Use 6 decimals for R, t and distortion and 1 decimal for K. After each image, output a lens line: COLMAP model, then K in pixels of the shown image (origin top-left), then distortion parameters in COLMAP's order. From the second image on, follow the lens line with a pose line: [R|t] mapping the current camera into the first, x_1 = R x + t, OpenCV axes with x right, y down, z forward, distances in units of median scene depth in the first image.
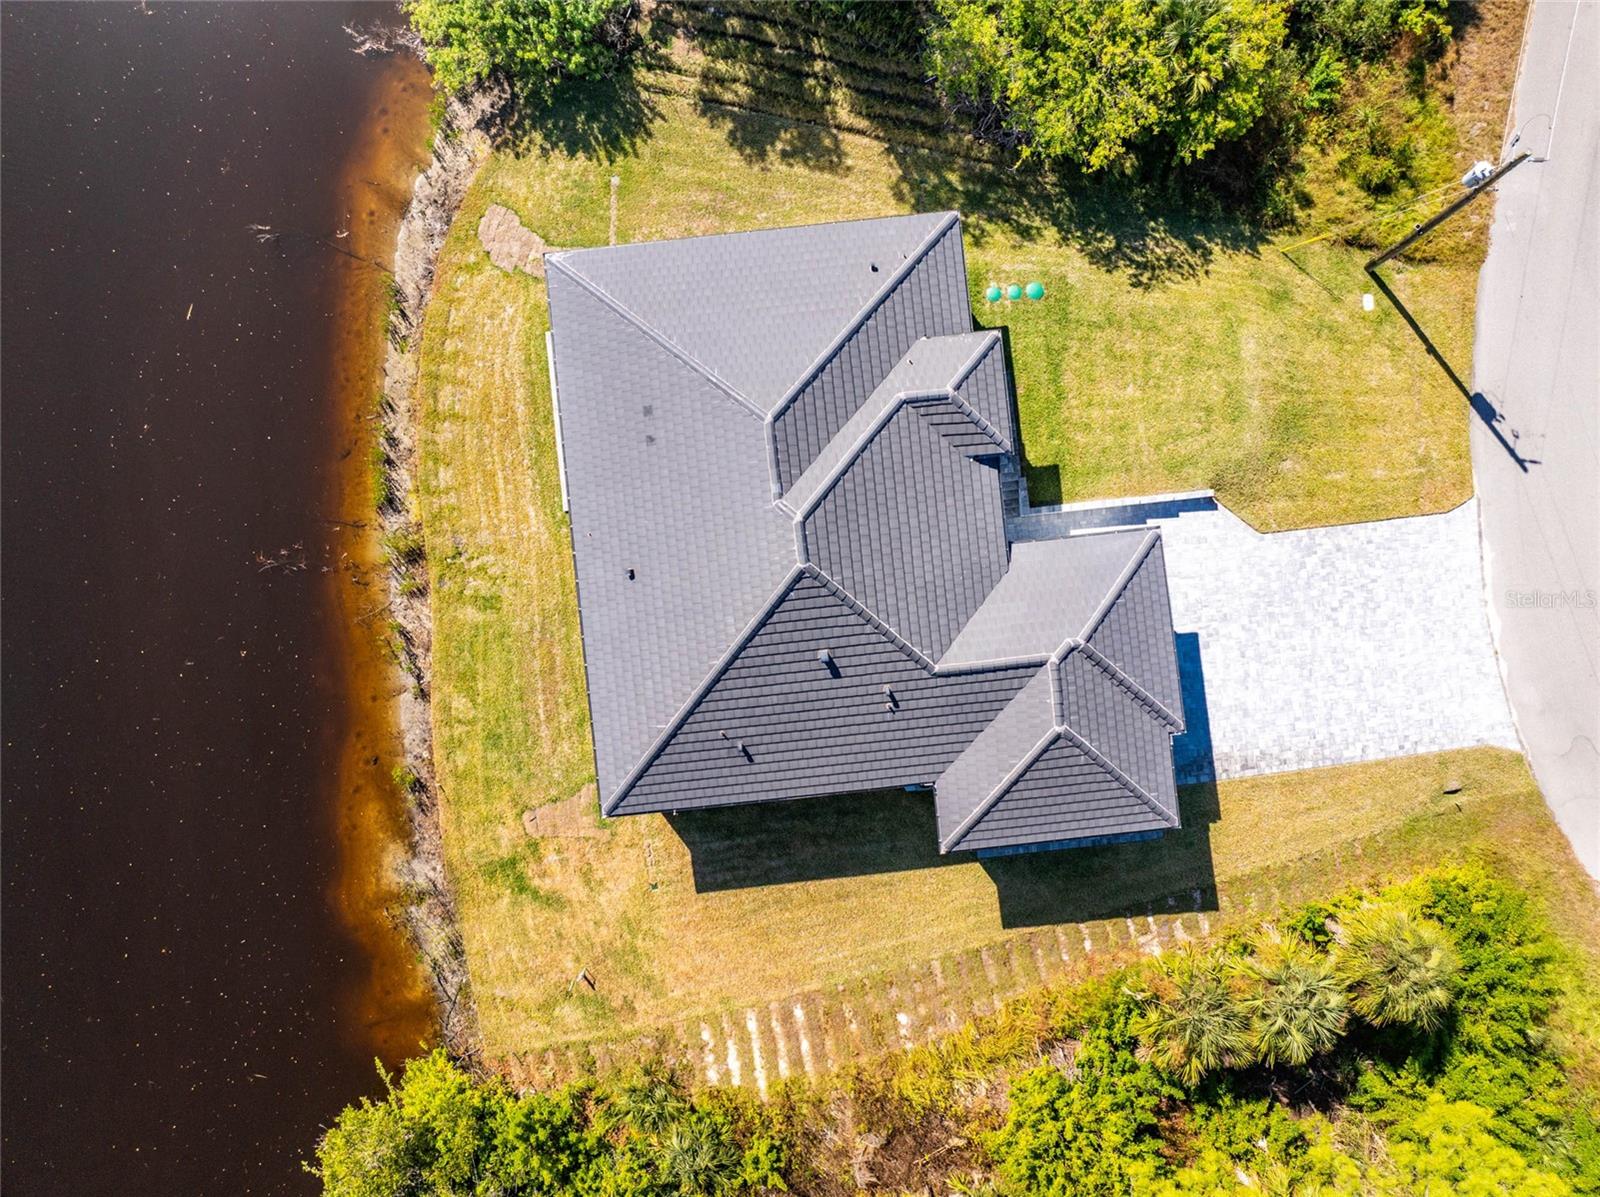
lens RADIAL K [[1126.5, 0, 800.0], [0, 1126.5, 598.5], [0, 0, 1]] dist [-0.030415, -0.003908]
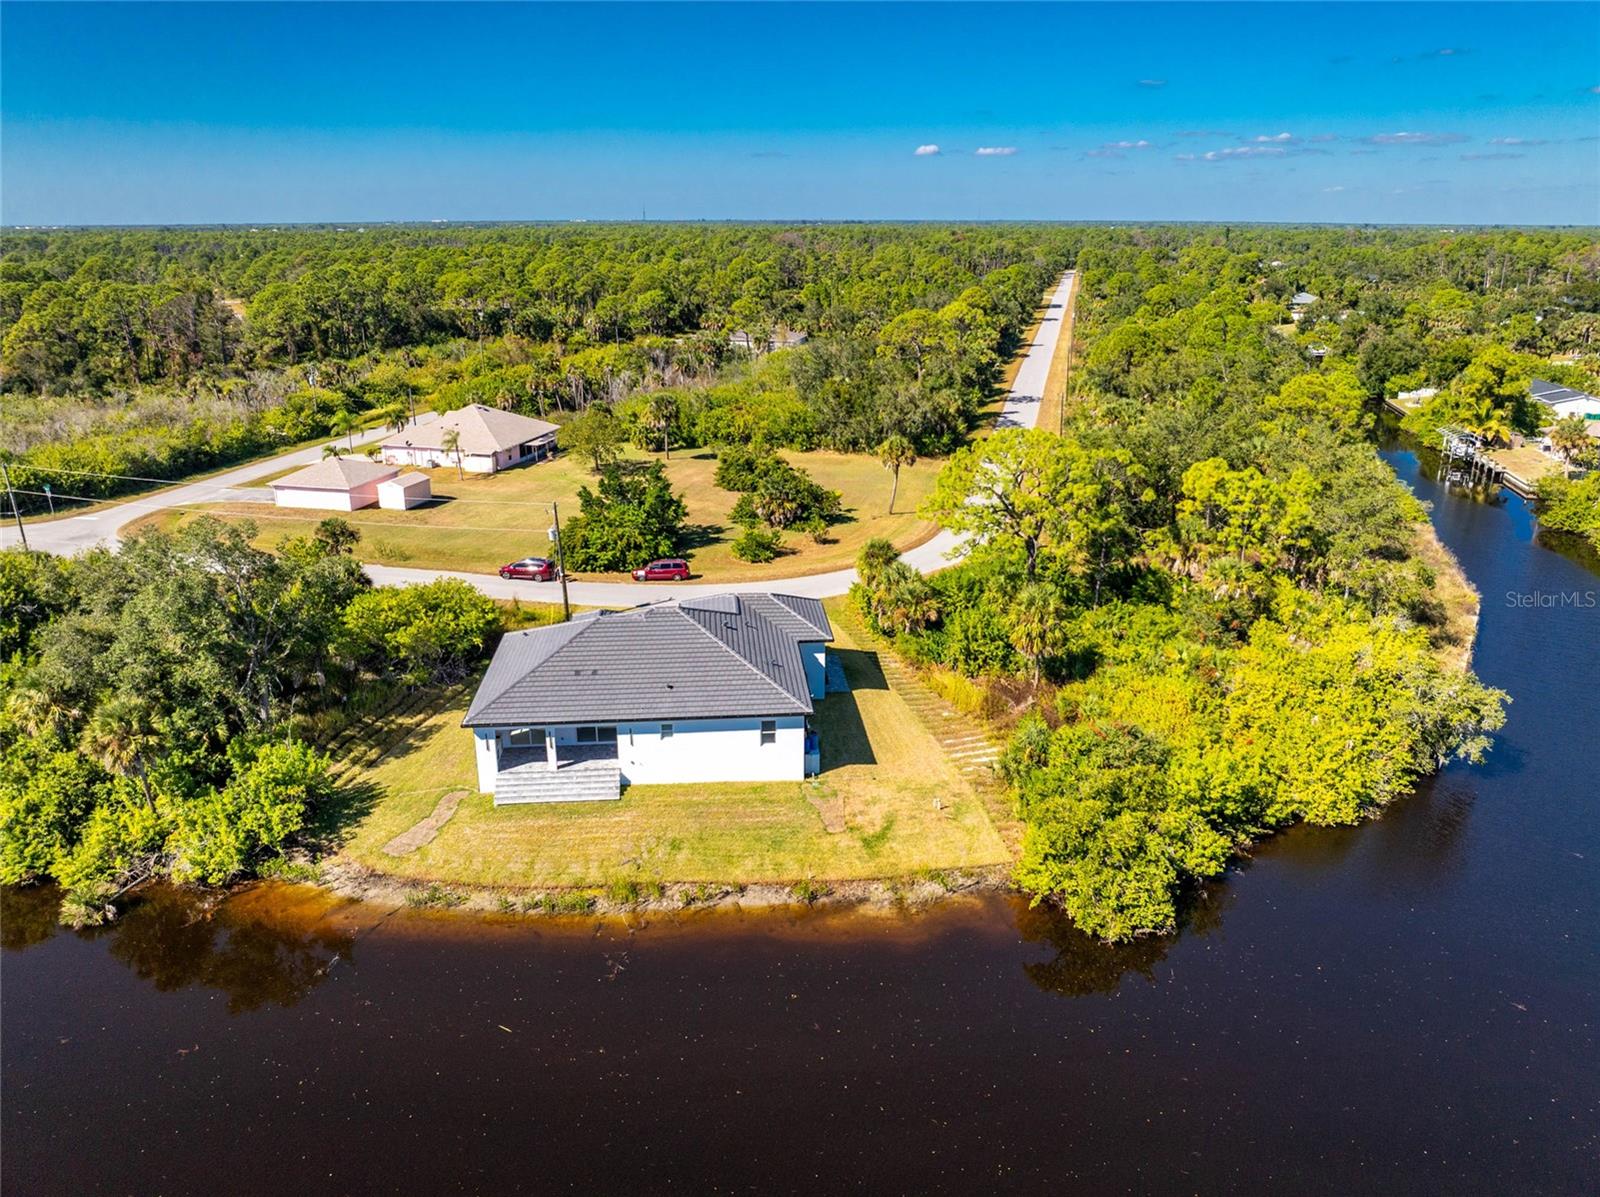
lens RADIAL K [[1130.2, 0, 800.0], [0, 1130.2, 598.5], [0, 0, 1]] dist [-0.015937, -0.026290]
pose [[0.007243, -0.335780, 0.941913, -1.436629], [0.999962, -0.002138, -0.008452, 0.165161], [0.004852, 0.941938, 0.335751, 0.249972]]
